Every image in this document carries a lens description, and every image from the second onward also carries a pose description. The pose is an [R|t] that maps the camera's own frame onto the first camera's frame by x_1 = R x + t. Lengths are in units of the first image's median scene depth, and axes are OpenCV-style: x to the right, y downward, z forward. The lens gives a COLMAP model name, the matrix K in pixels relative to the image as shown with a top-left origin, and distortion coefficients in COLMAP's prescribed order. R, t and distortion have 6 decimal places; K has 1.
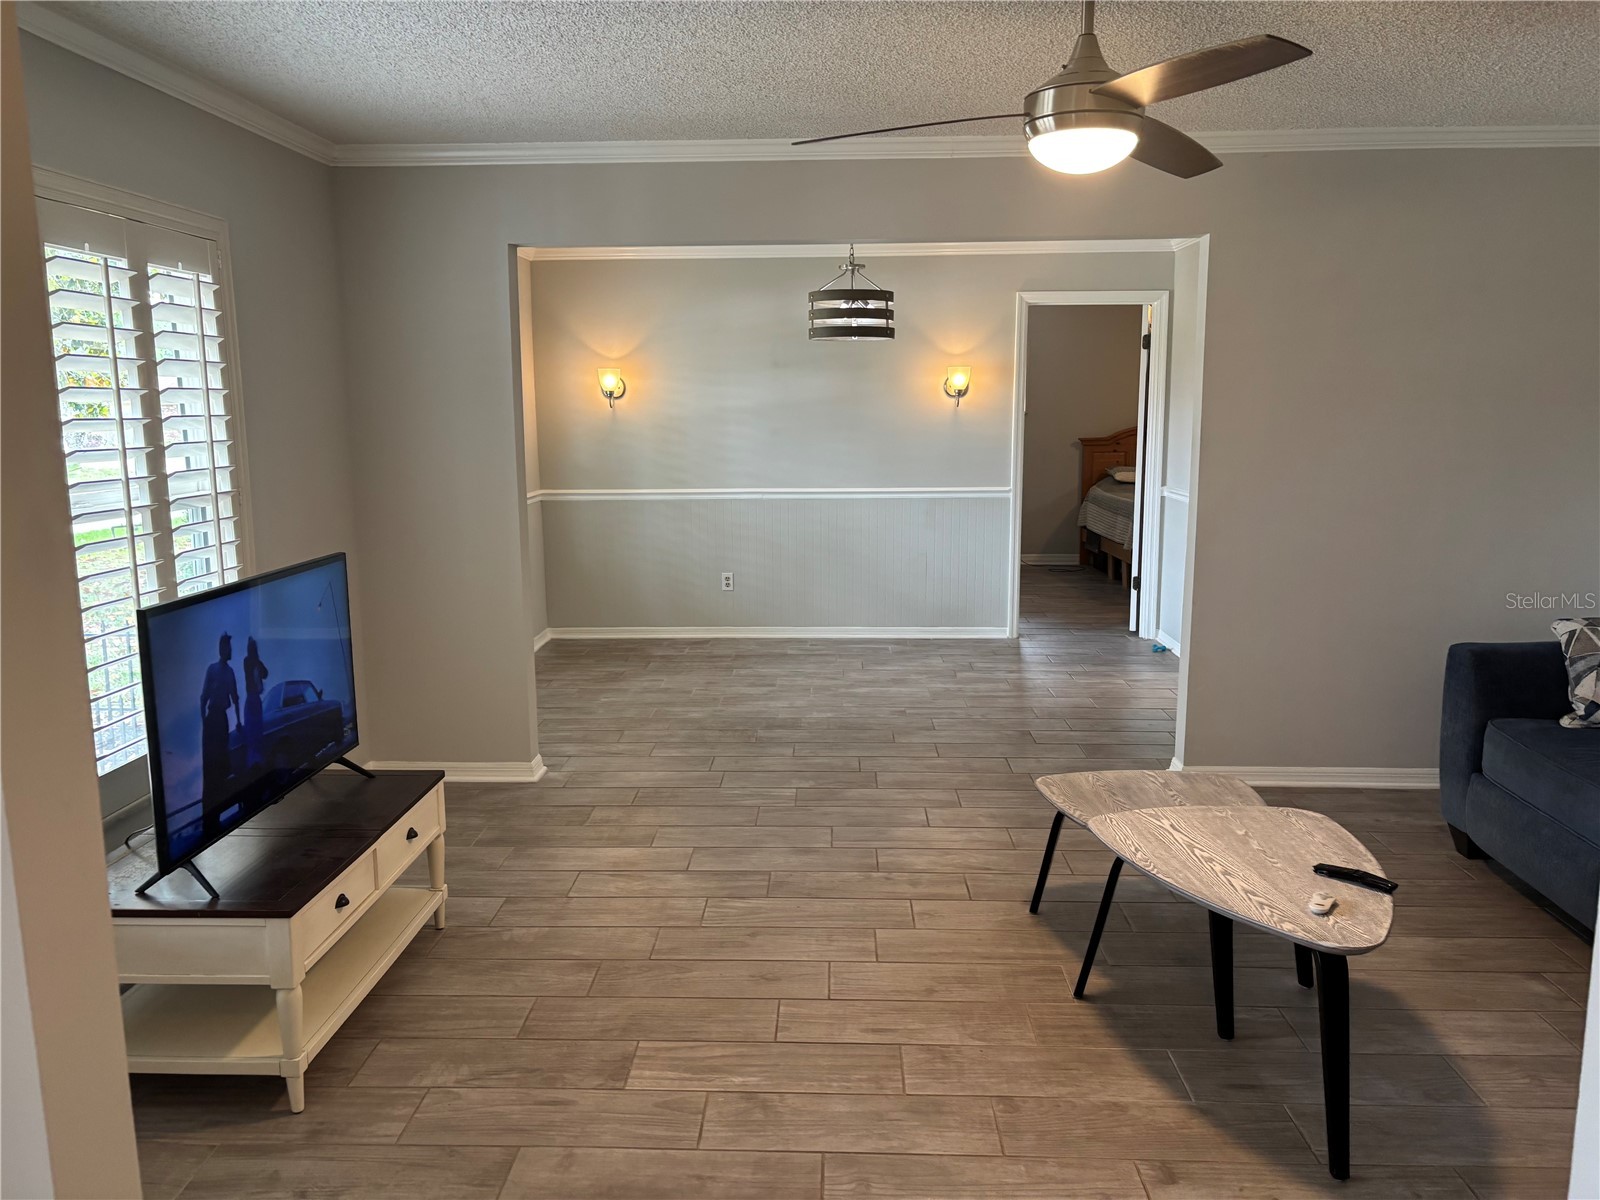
lens RADIAL K [[1206.6, 0, 801.3], [0, 1206.6, 597.6], [0, 0, 1]] dist [0.042347, -0.043697]
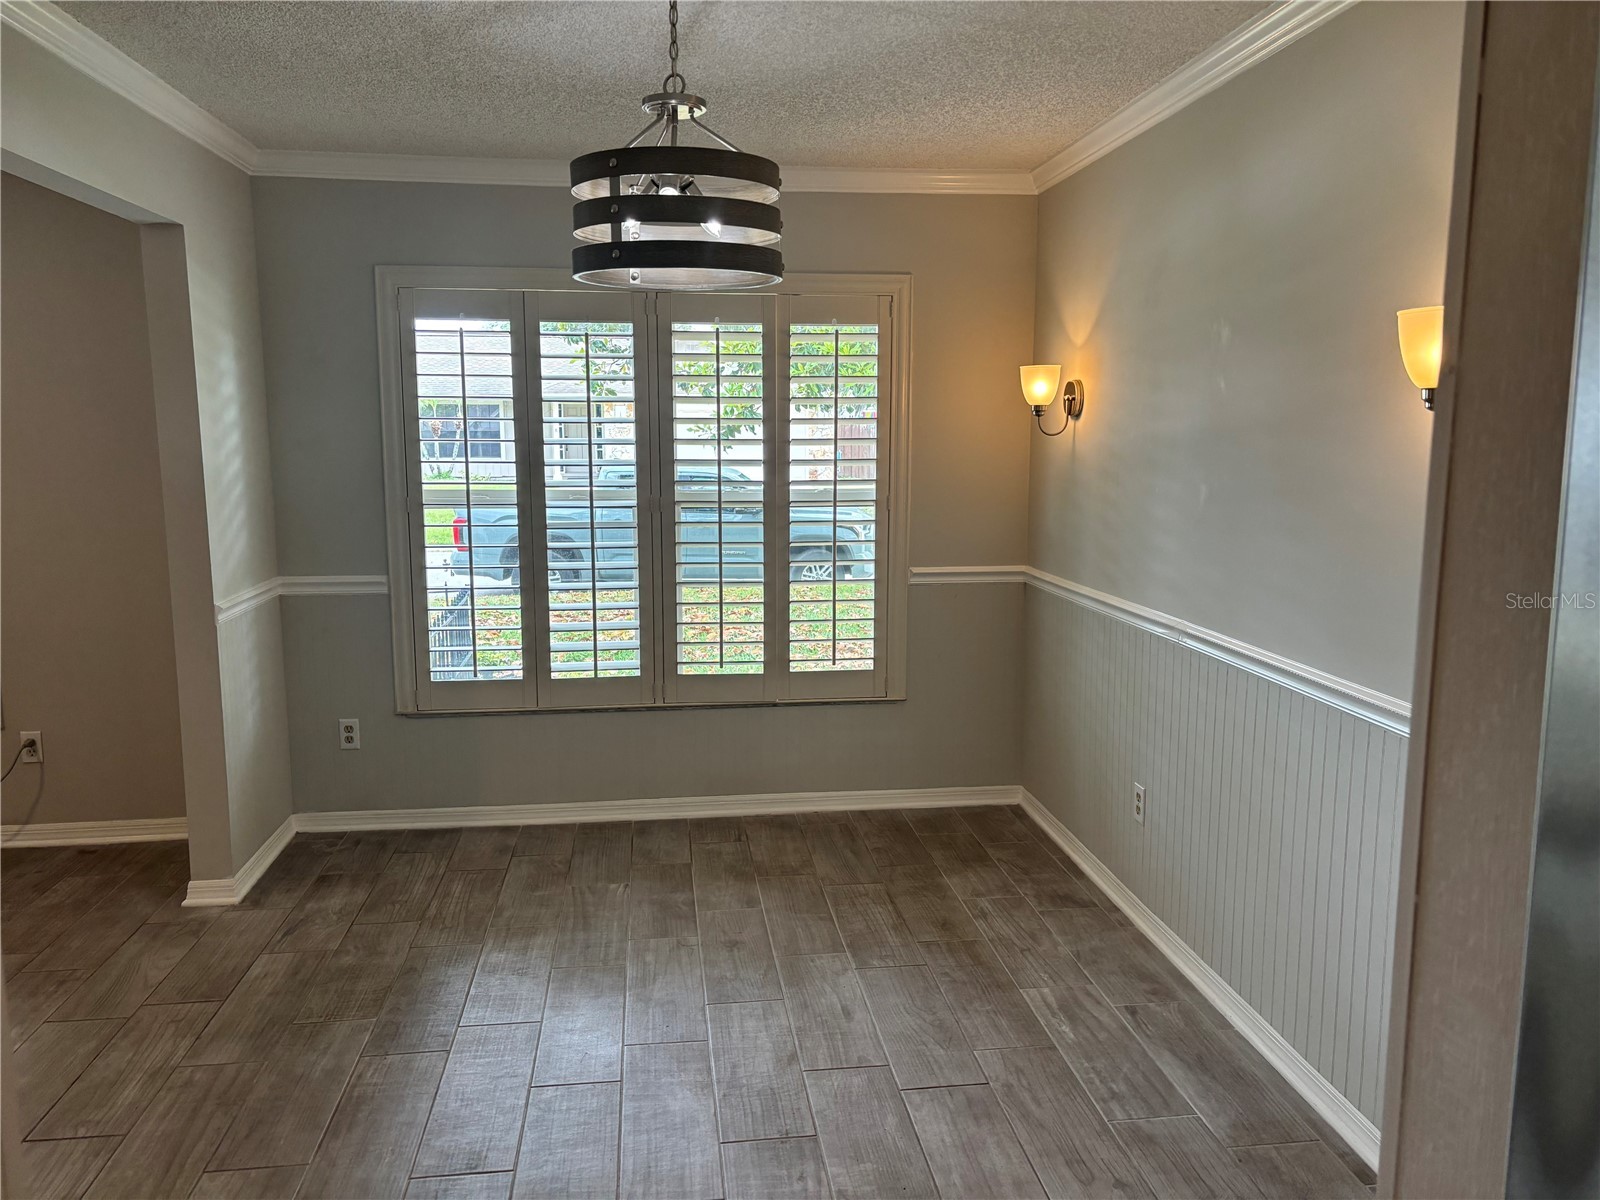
lens RADIAL K [[1206.6, 0, 794.9], [0, 1206.6, 602.4], [0, 0, 1]] dist [0.042347, -0.043697]
pose [[0.152431, 0.147062, -0.977311, 0.776291], [-0.162388, 0.979154, 0.122012, -0.265458], [0.974882, 0.140105, 0.173135, 1.646359]]
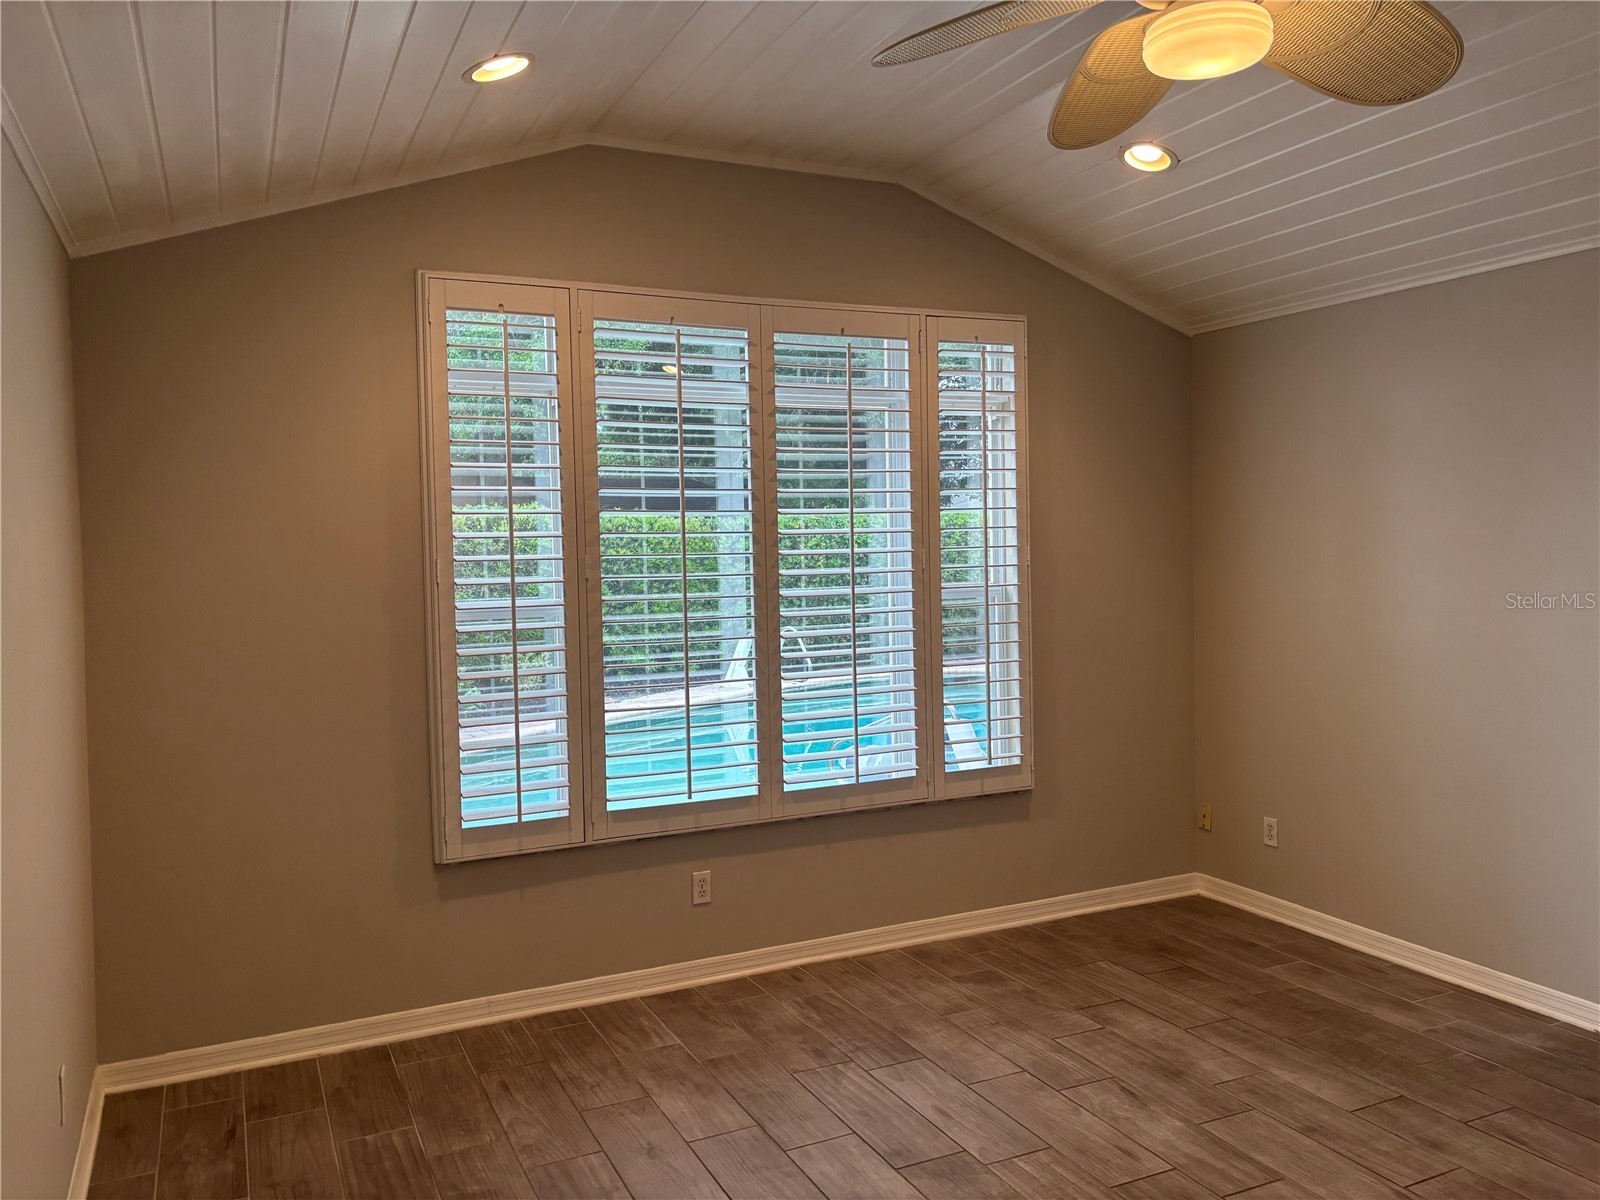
lens RADIAL K [[1206.6, 0, 798.4], [0, 1206.6, 594.1], [0, 0, 1]] dist [0.042347, -0.043697]
pose [[0.457645, 0.015764, -0.888995, 0.615006], [-0.126675, 0.990800, -0.047642, -0.188311], [0.880065, 0.134417, 0.455431, 1.376149]]
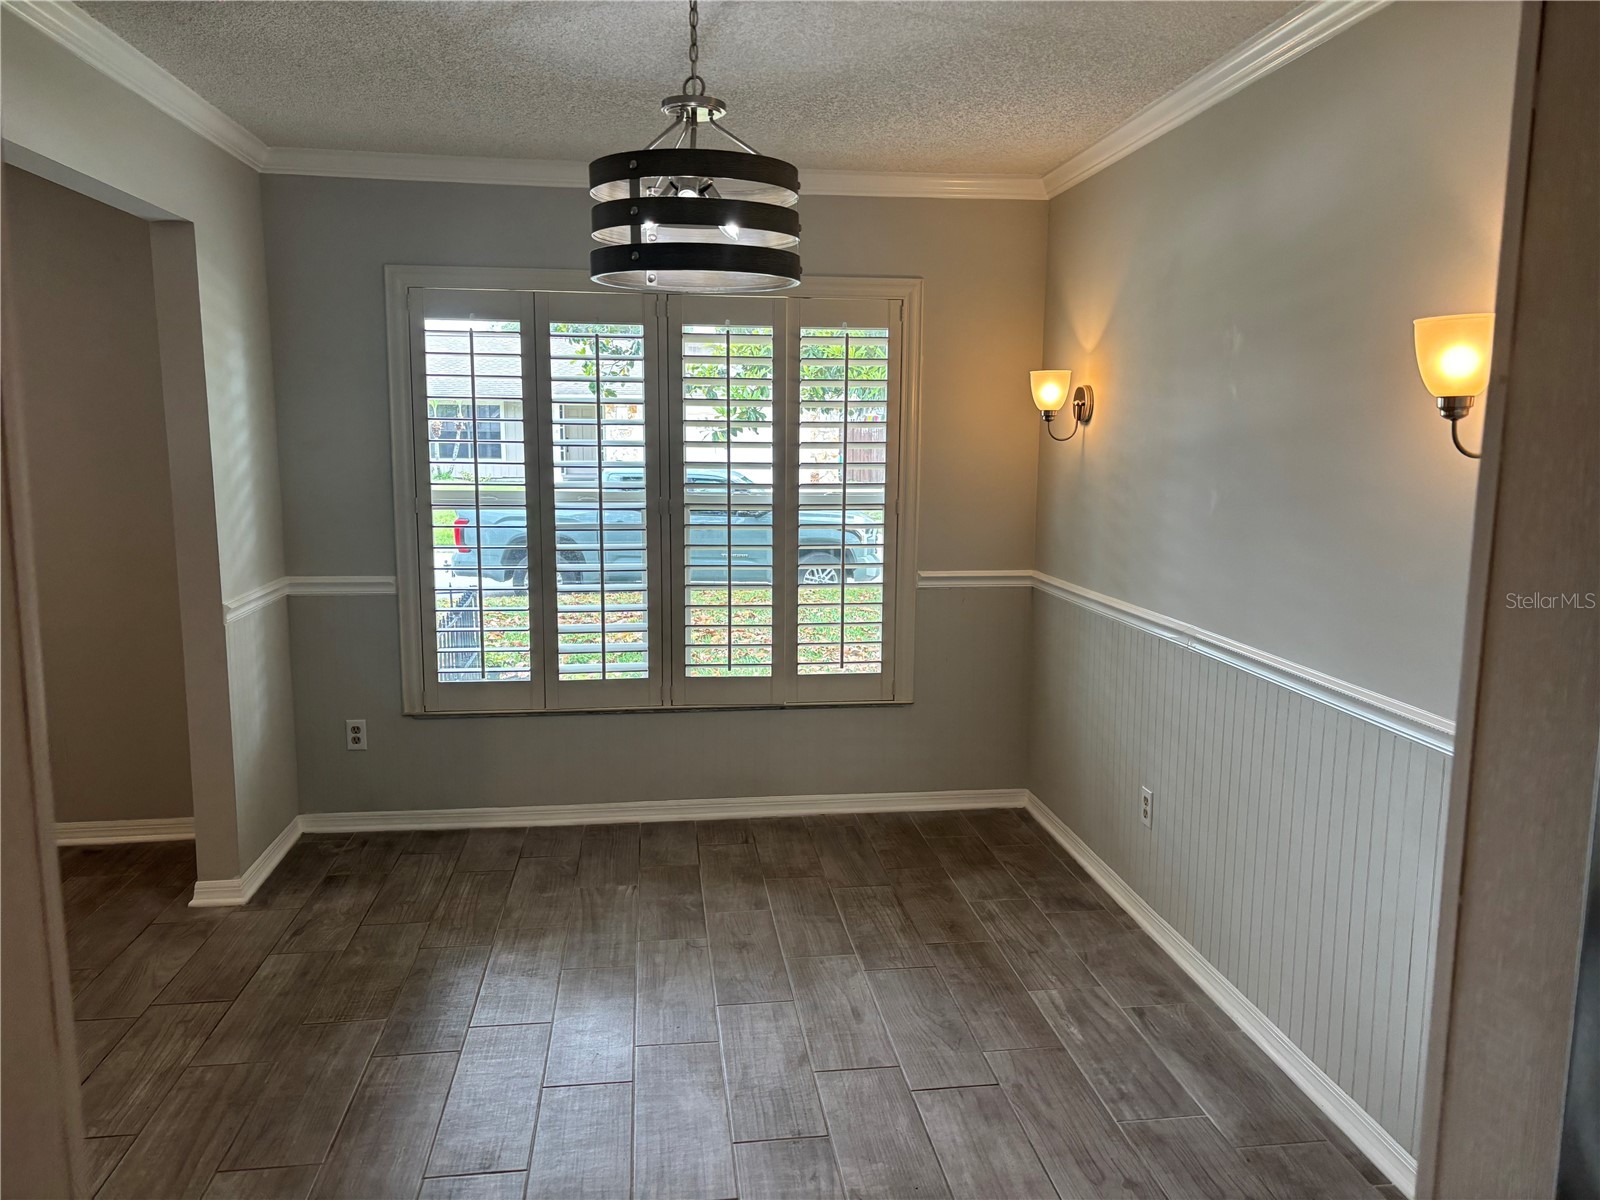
lens RADIAL K [[1206.6, 0, 805.8], [0, 1206.6, 611.7], [0, 0, 1]] dist [0.042347, -0.043697]
pose [[0.163140, 0.153016, -0.974665, 0.776661], [-0.169177, 0.977606, 0.125161, -0.264290], [0.971990, 0.144472, 0.185373, 1.637940]]
